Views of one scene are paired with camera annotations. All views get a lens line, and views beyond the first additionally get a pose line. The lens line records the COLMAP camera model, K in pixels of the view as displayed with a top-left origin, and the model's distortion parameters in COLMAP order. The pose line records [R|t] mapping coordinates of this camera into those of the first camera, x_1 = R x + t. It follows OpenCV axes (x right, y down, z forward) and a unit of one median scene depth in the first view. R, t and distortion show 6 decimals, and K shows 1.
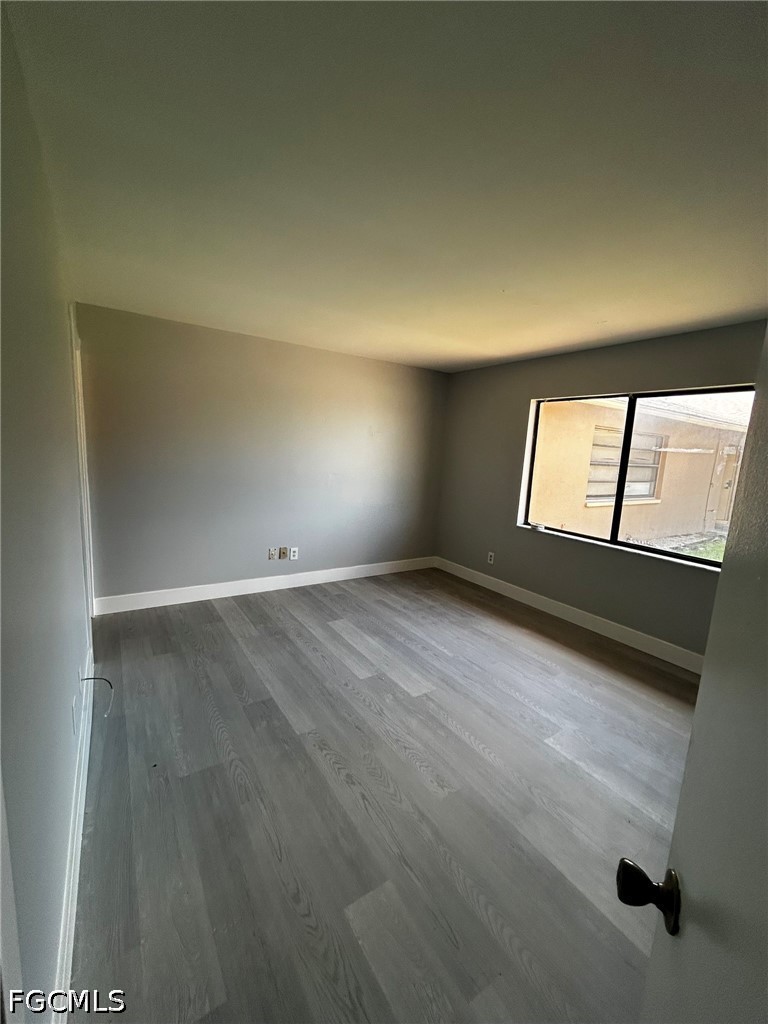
lens RADIAL K [[415.8, 0, 385.4], [0, 415.8, 511.9], [0, 0, 1]] dist [0.000460, -0.000686]
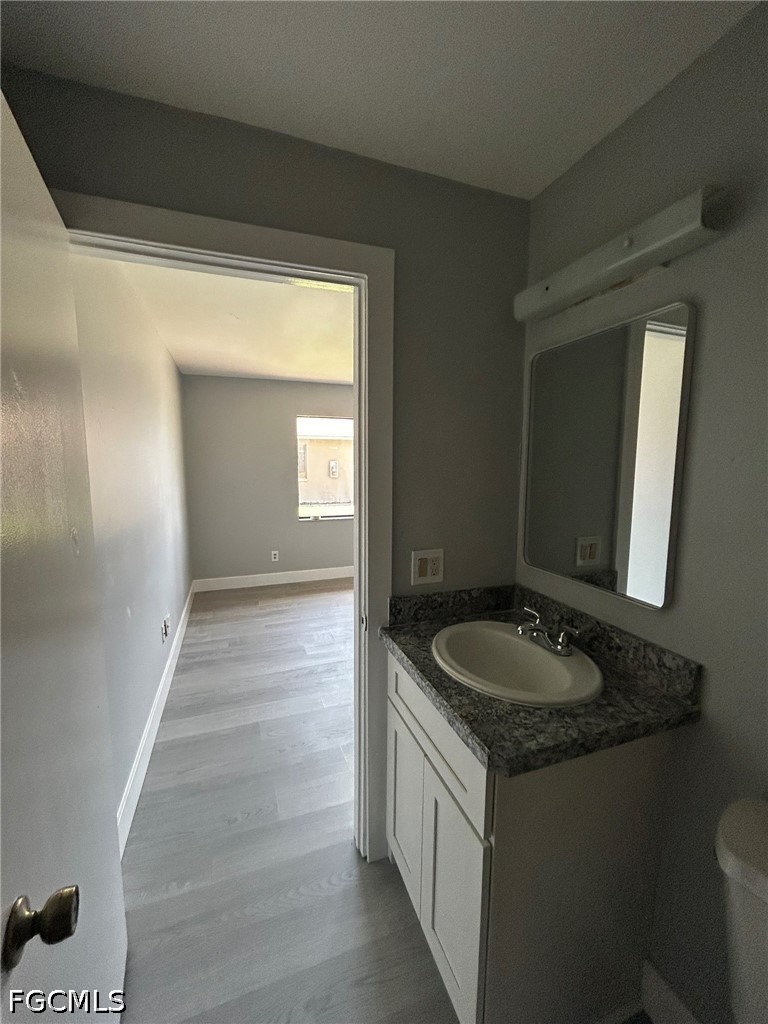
lens RADIAL K [[415.8, 0, 385.4], [0, 415.8, 511.9], [0, 0, 1]] dist [0.000460, -0.000686]
pose [[0.238553, -0.175000, 0.955232, -1.043024], [0.157376, 0.977594, 0.139795, -0.164030], [-0.958293, 0.116982, 0.260749, 0.626227]]
